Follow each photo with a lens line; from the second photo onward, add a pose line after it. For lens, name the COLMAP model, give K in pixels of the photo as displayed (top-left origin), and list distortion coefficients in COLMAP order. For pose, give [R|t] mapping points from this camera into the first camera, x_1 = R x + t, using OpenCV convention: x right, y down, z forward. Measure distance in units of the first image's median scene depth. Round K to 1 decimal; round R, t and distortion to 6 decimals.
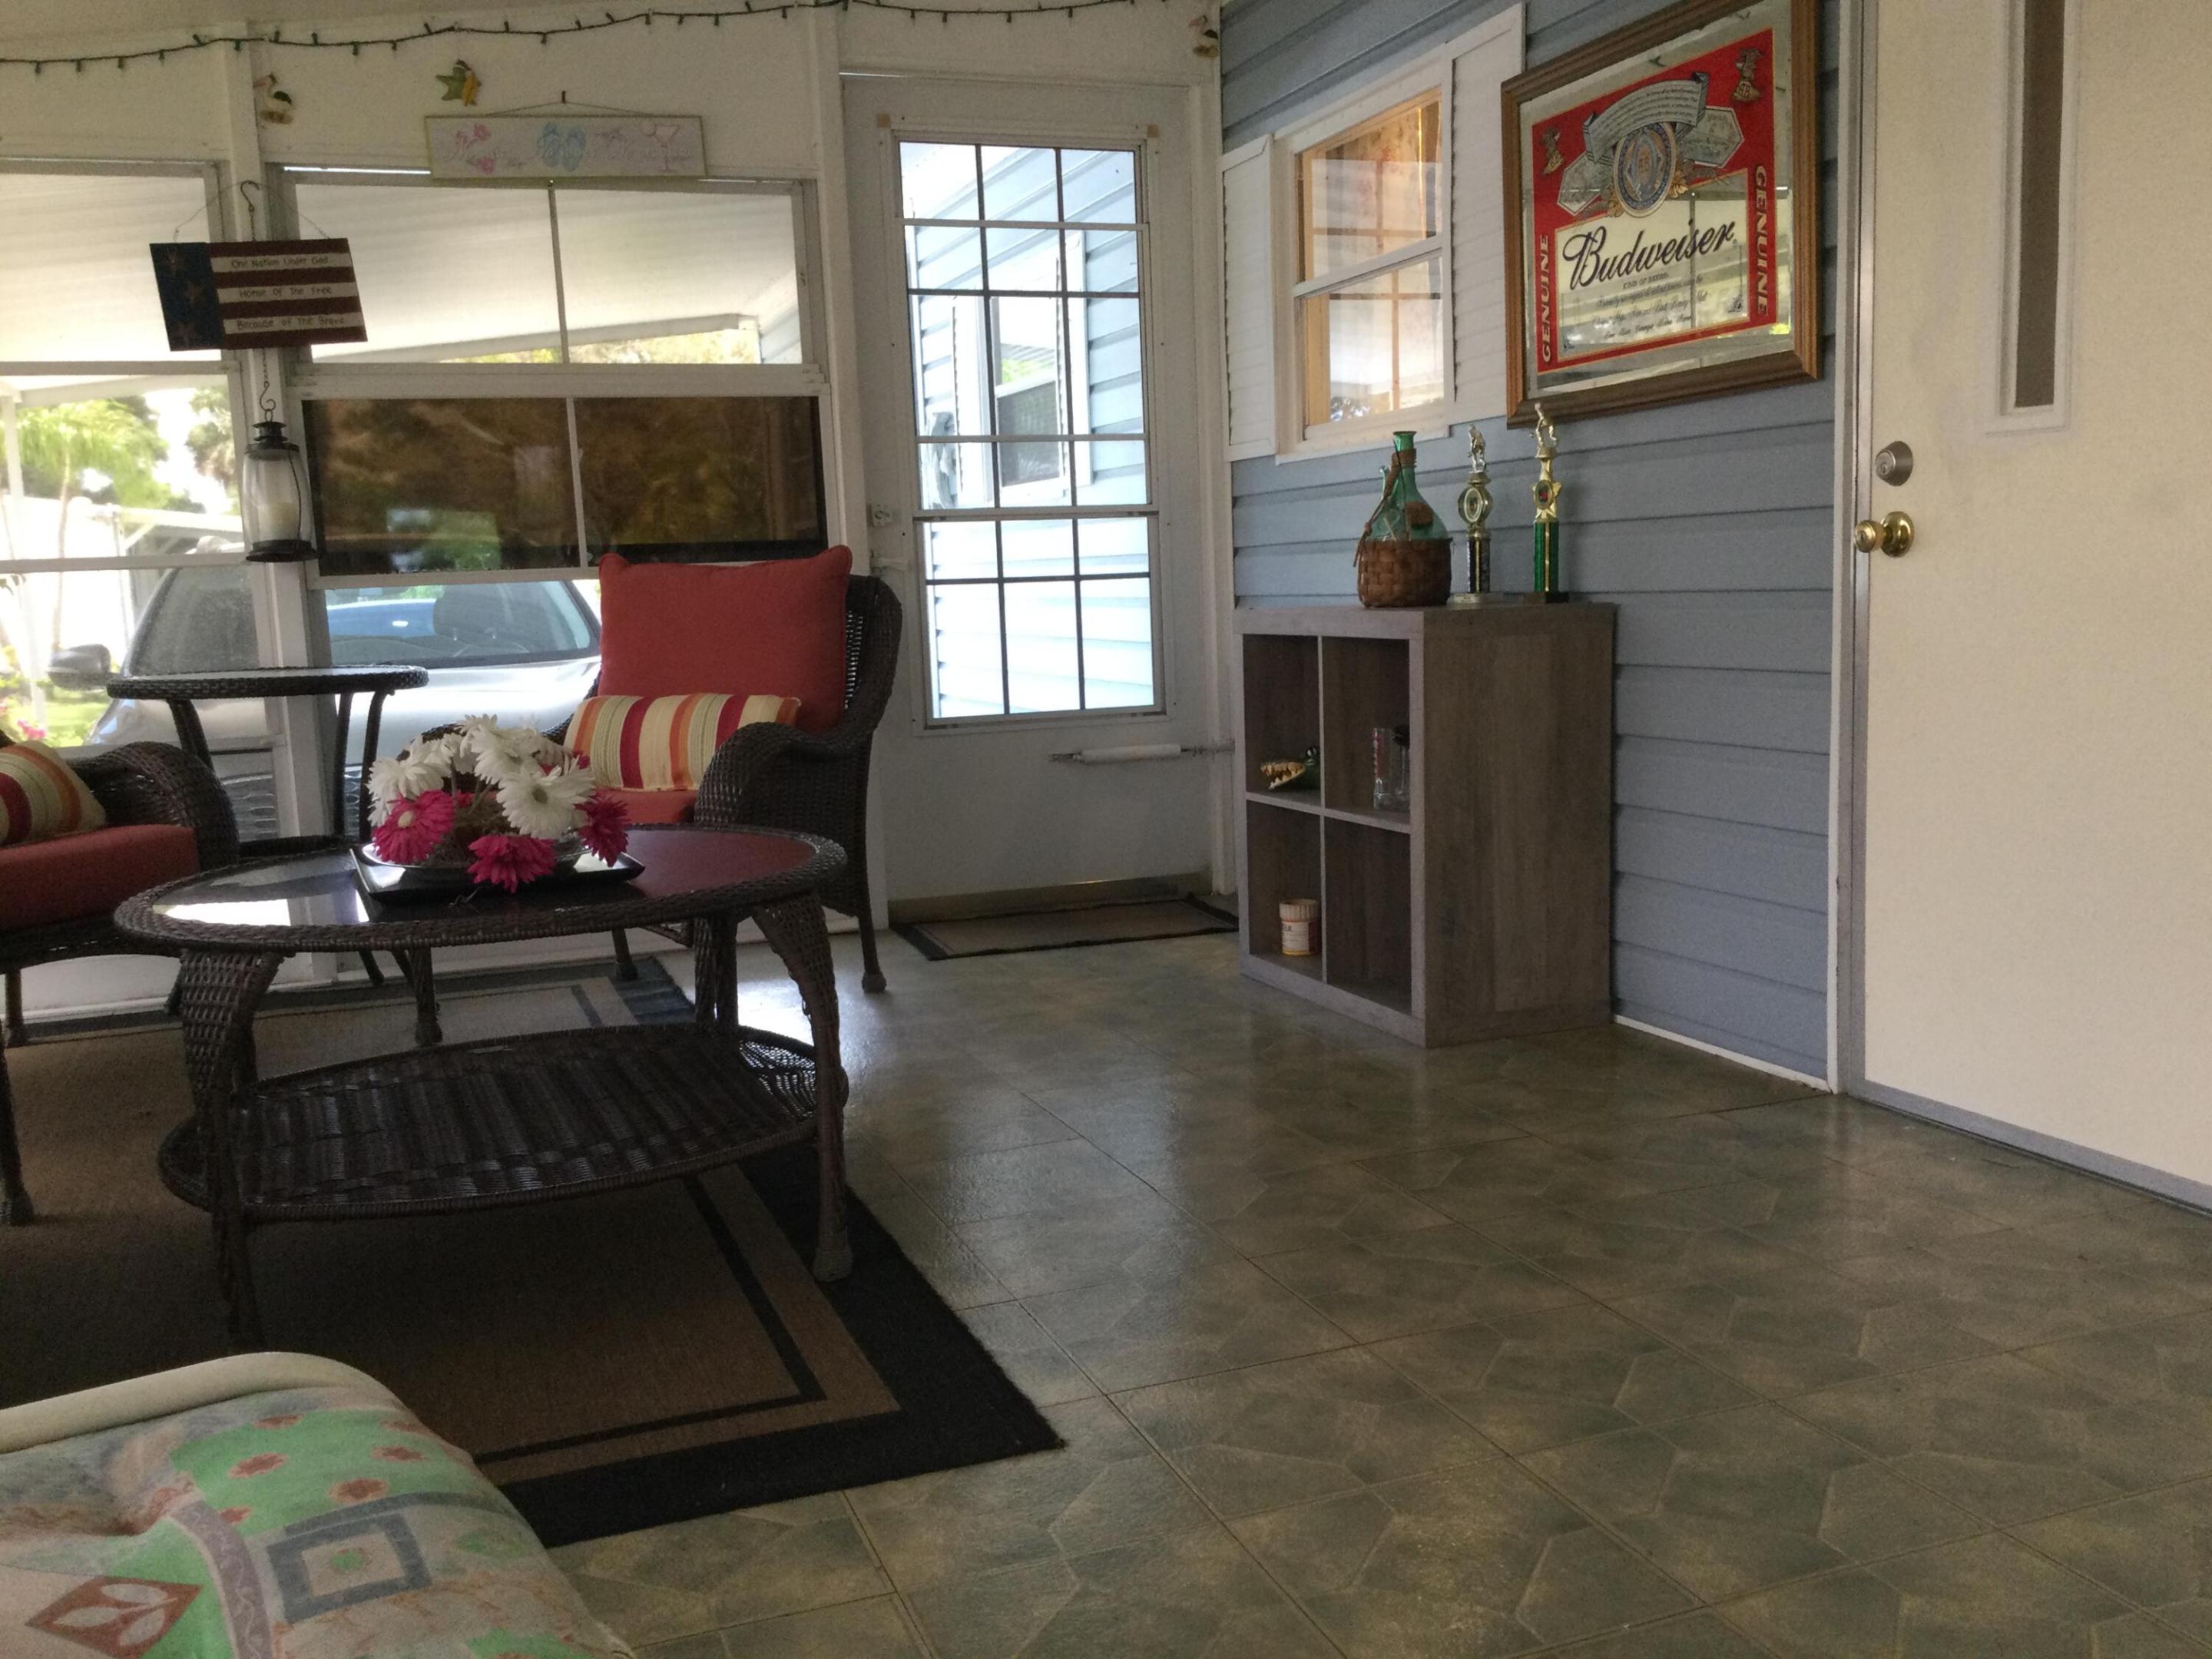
lens RADIAL K [[2021.8, 0, 1107.7], [0, 2021.8, 908.6], [0, 0, 1]] dist [0.125709, -0.218024]
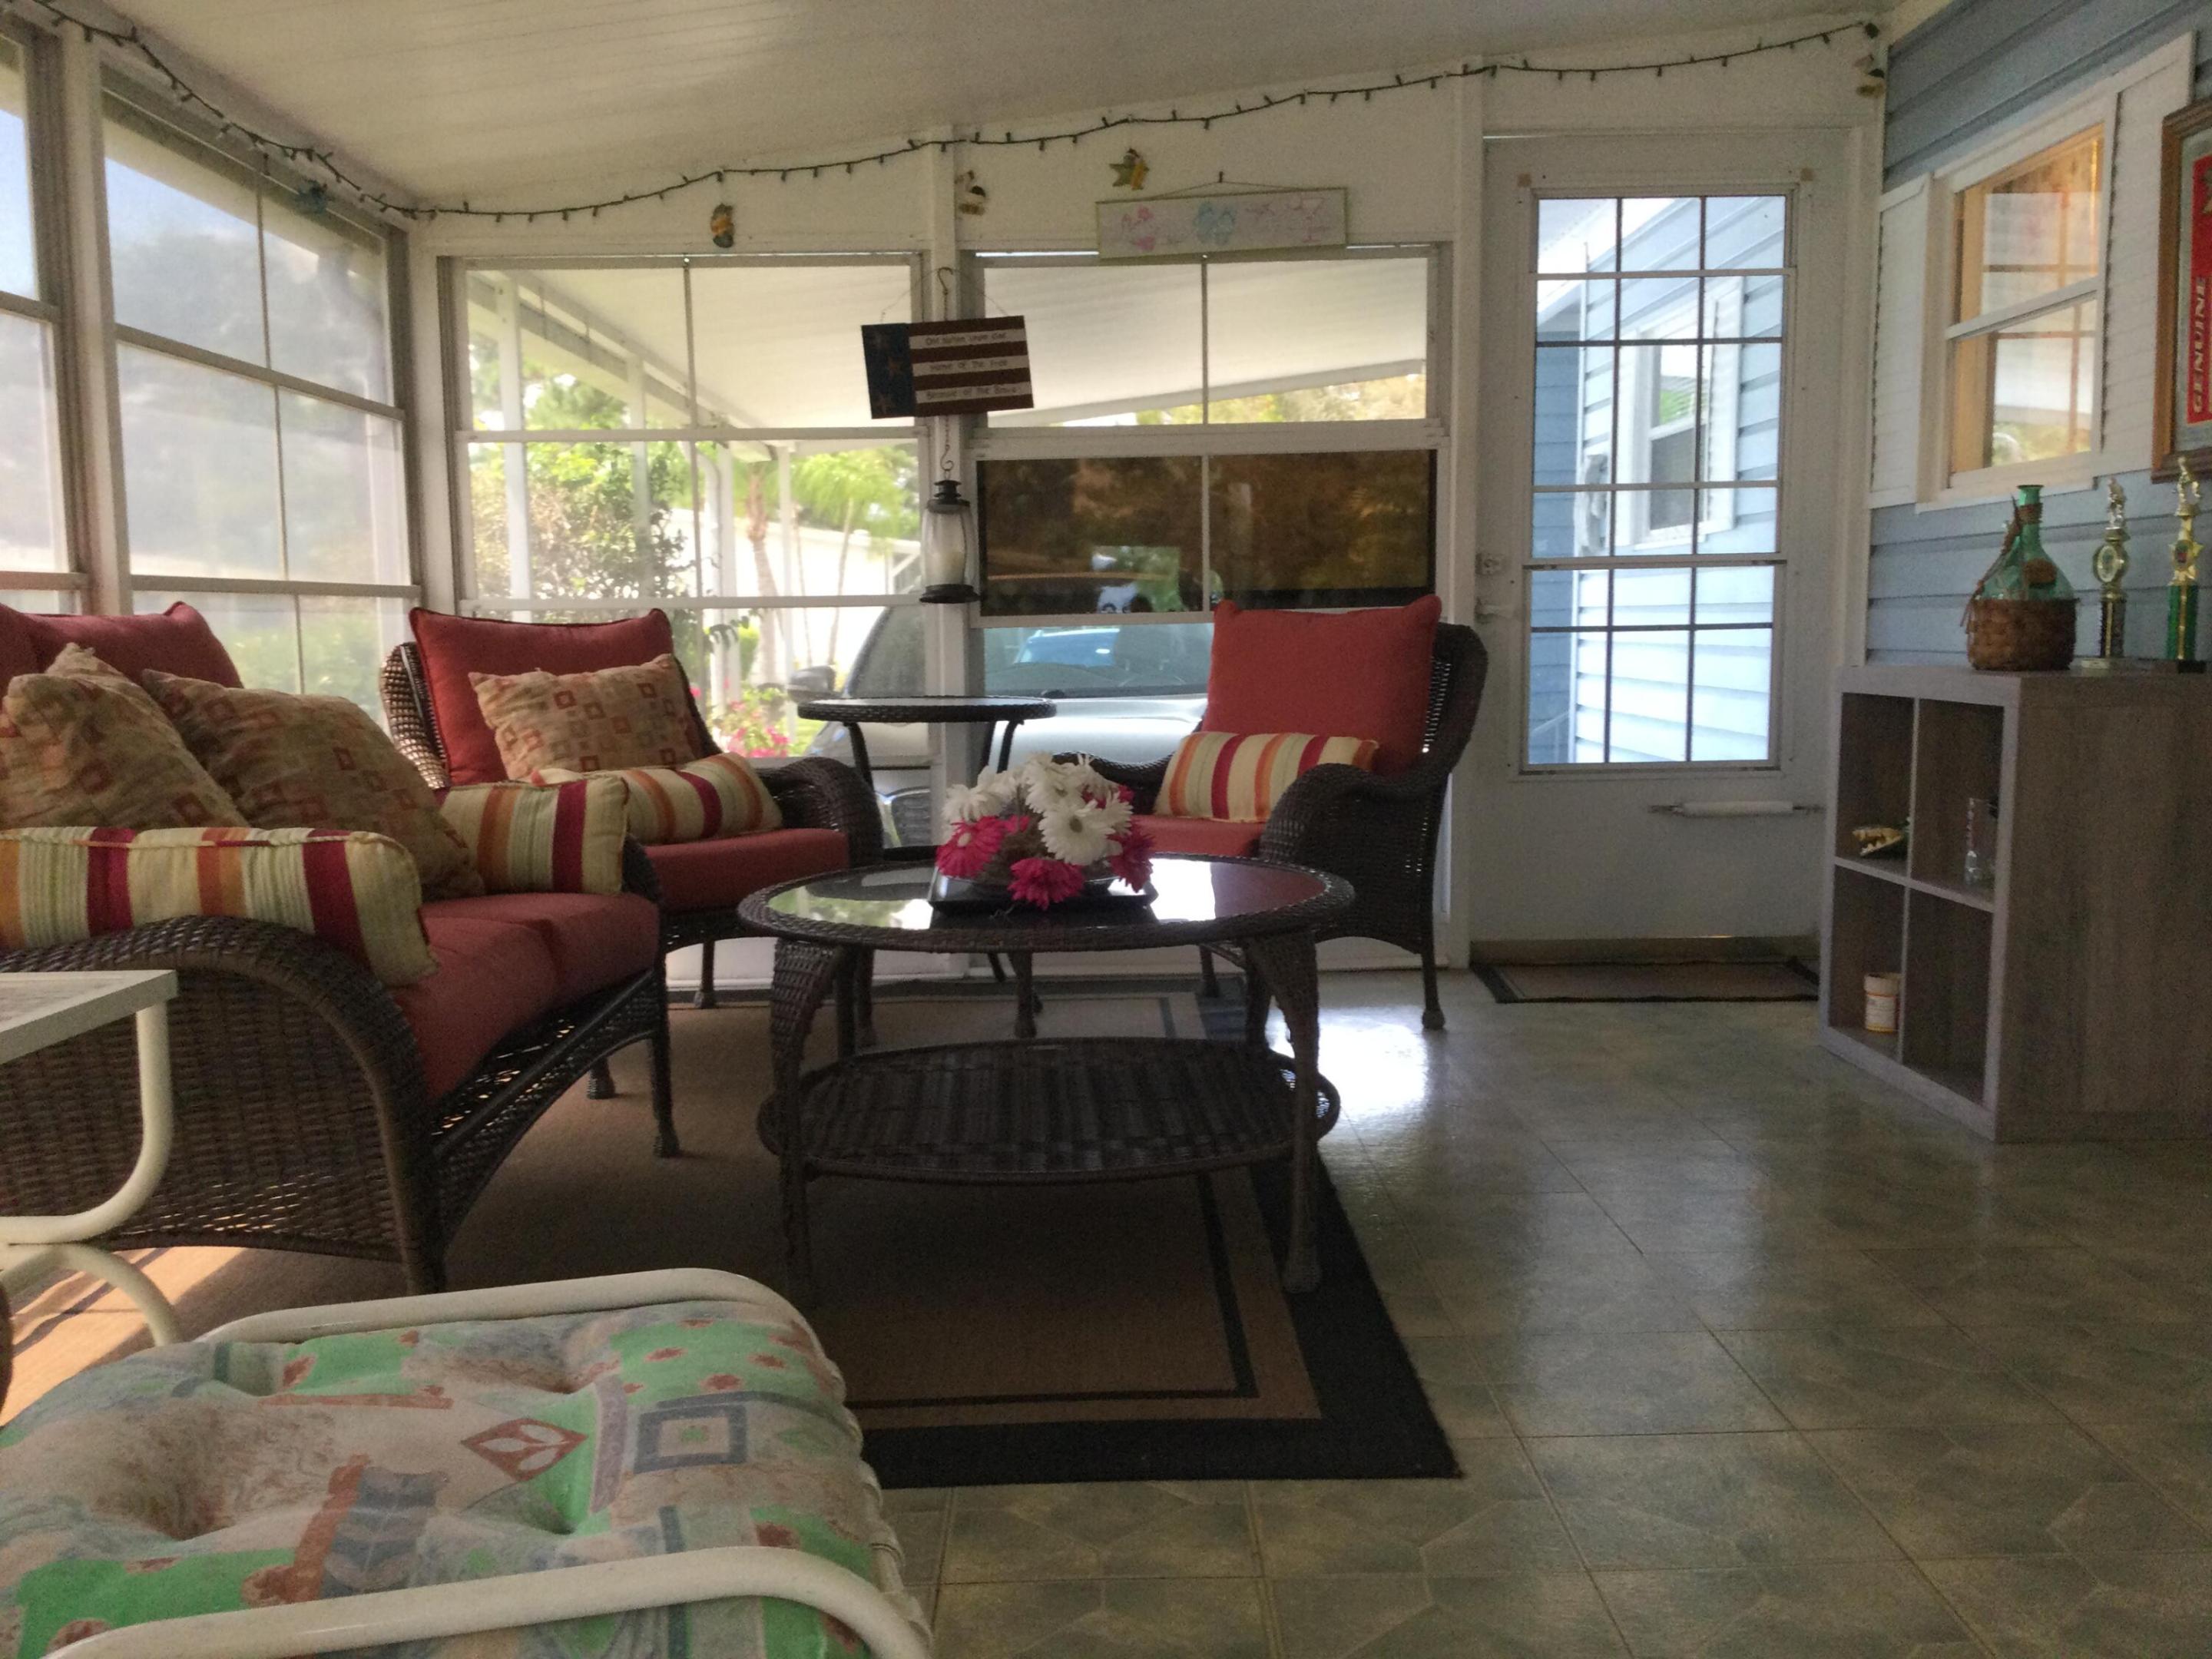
lens RADIAL K [[2021.8, 0, 1107.7], [0, 2021.8, 908.6], [0, 0, 1]] dist [0.125709, -0.218024]
pose [[0.941912, 0.070029, -0.328479, 0.062122], [-0.074787, 0.997198, -0.001855, -0.005176], [0.327428, 0.026313, 0.944510, -0.026575]]
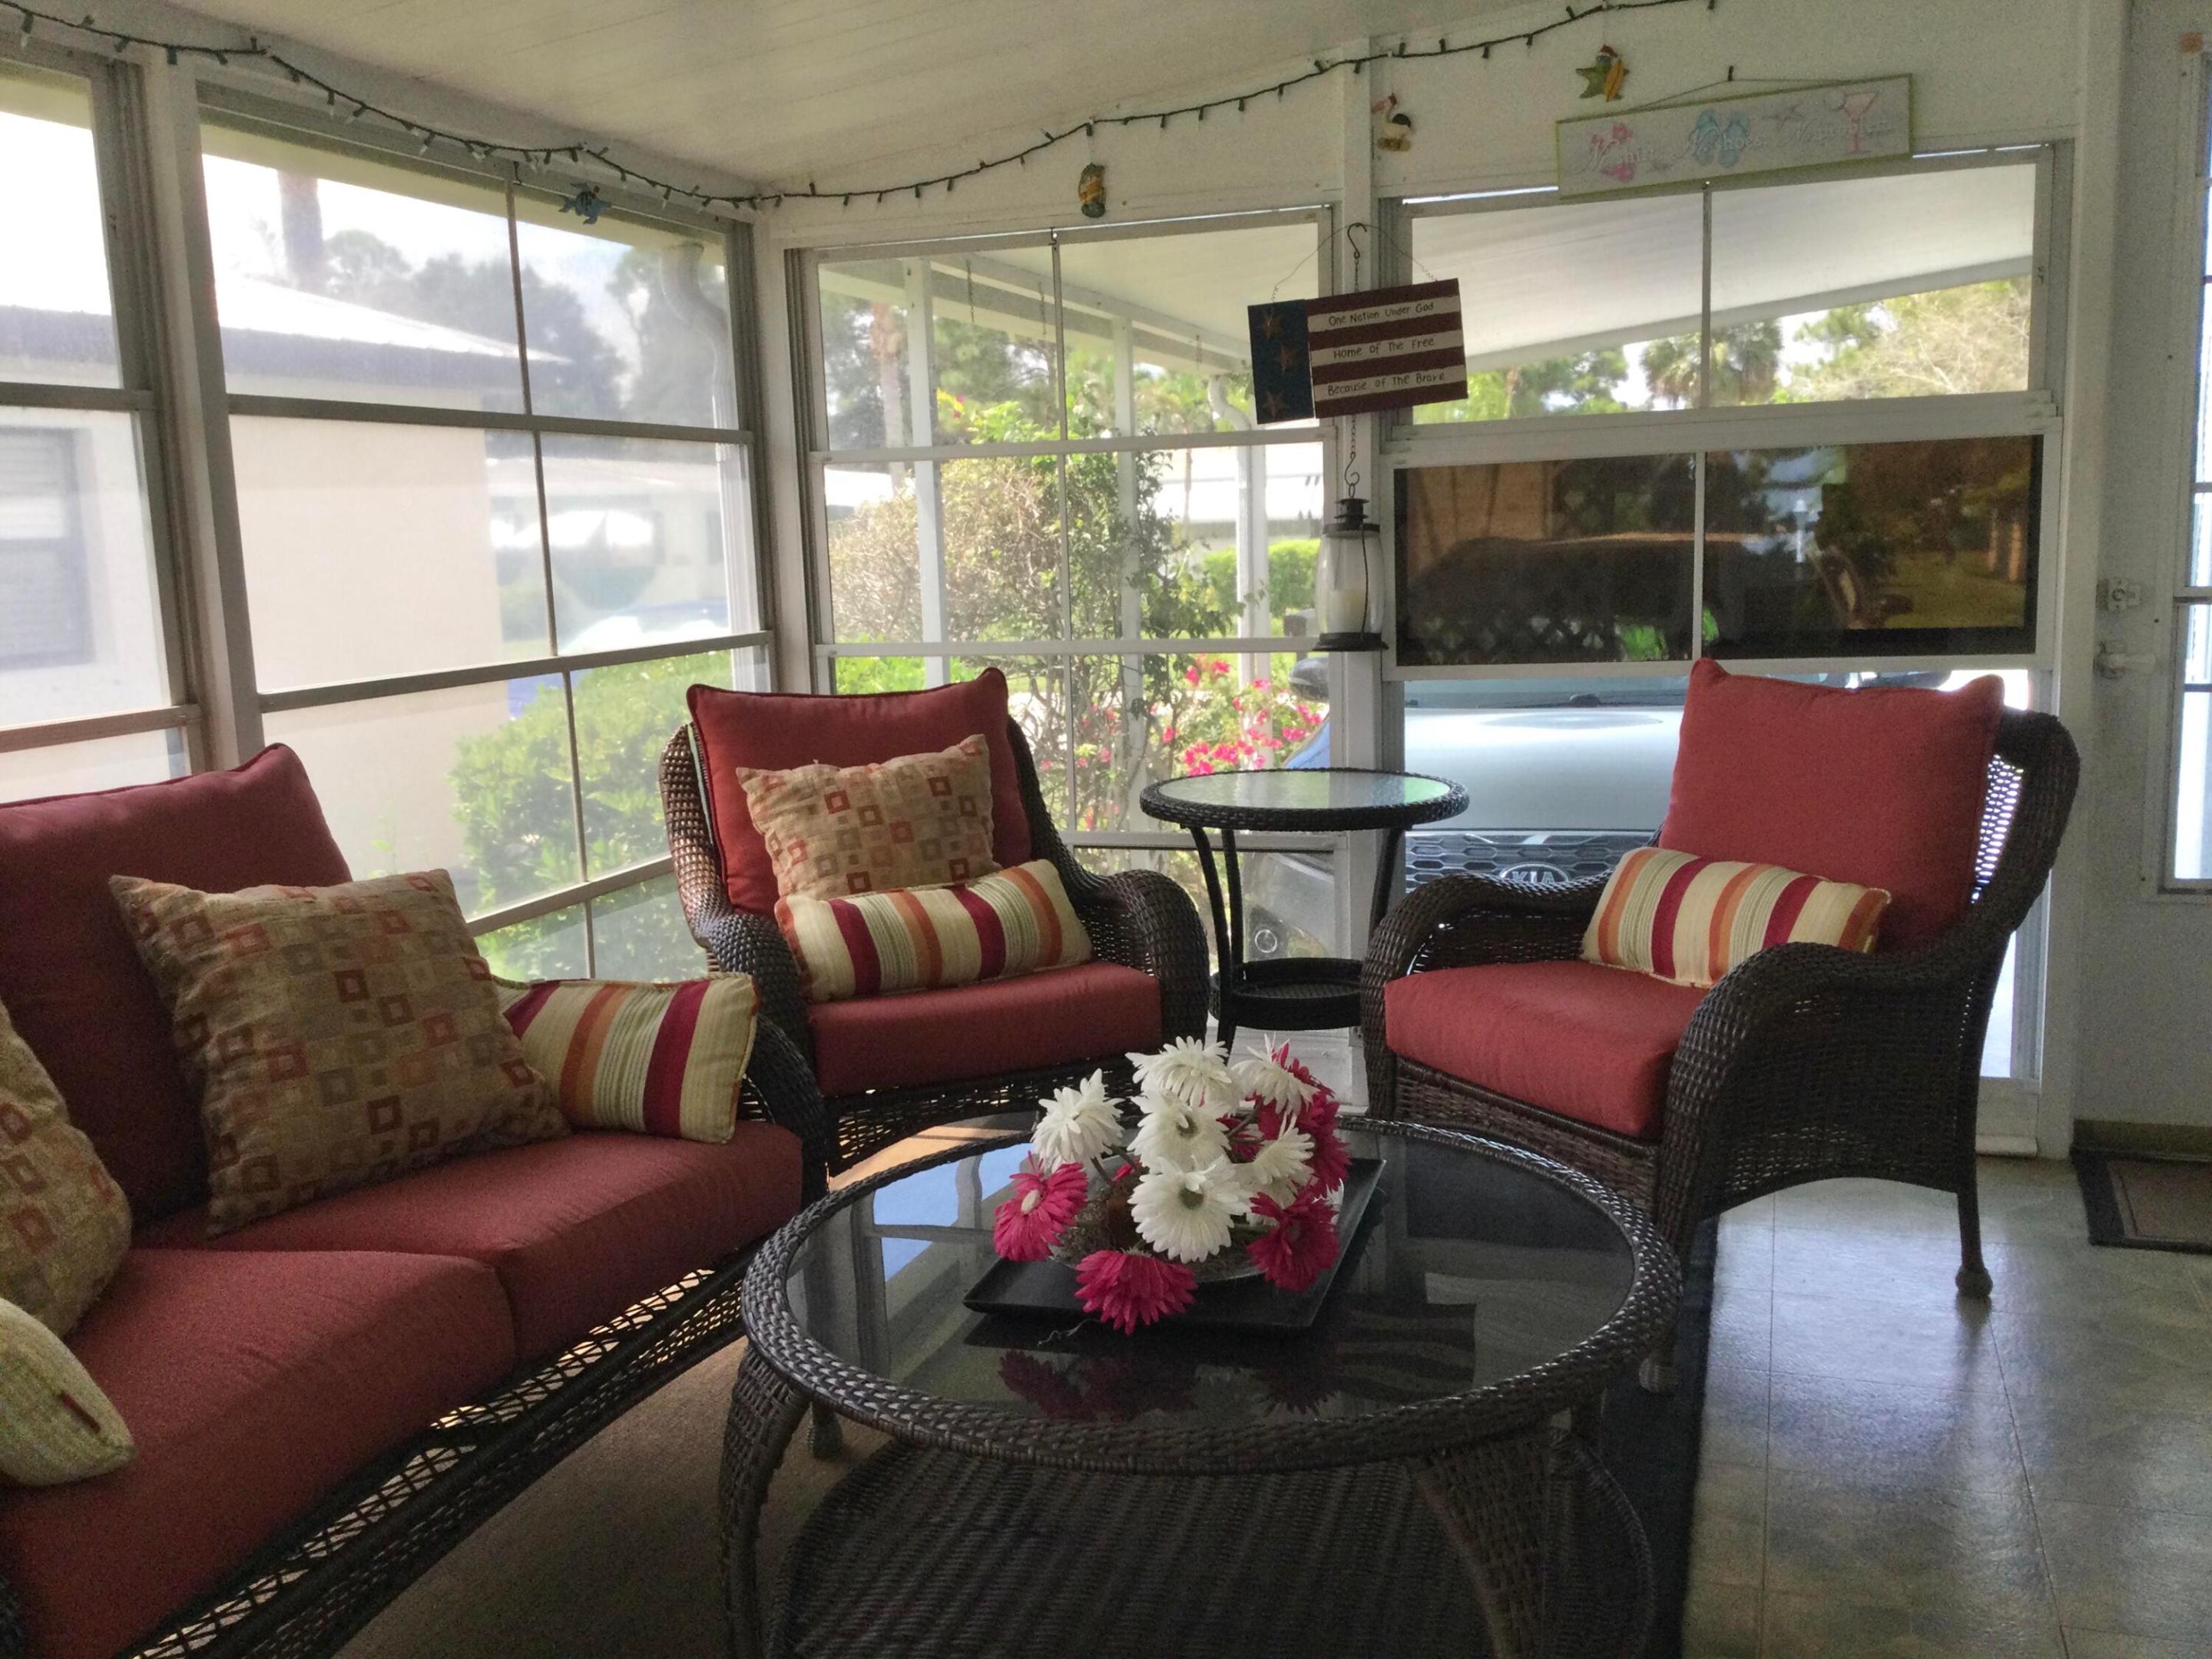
lens RADIAL K [[2027.8, 0, 1123.2], [0, 2027.8, 892.7], [0, 0, 1]] dist [0.126648, -0.245123]
pose [[0.786126, 0.120660, -0.606174, 0.071545], [-0.096778, 0.992692, 0.072089, -0.121817], [0.610442, 0.001993, 0.792059, 0.241612]]
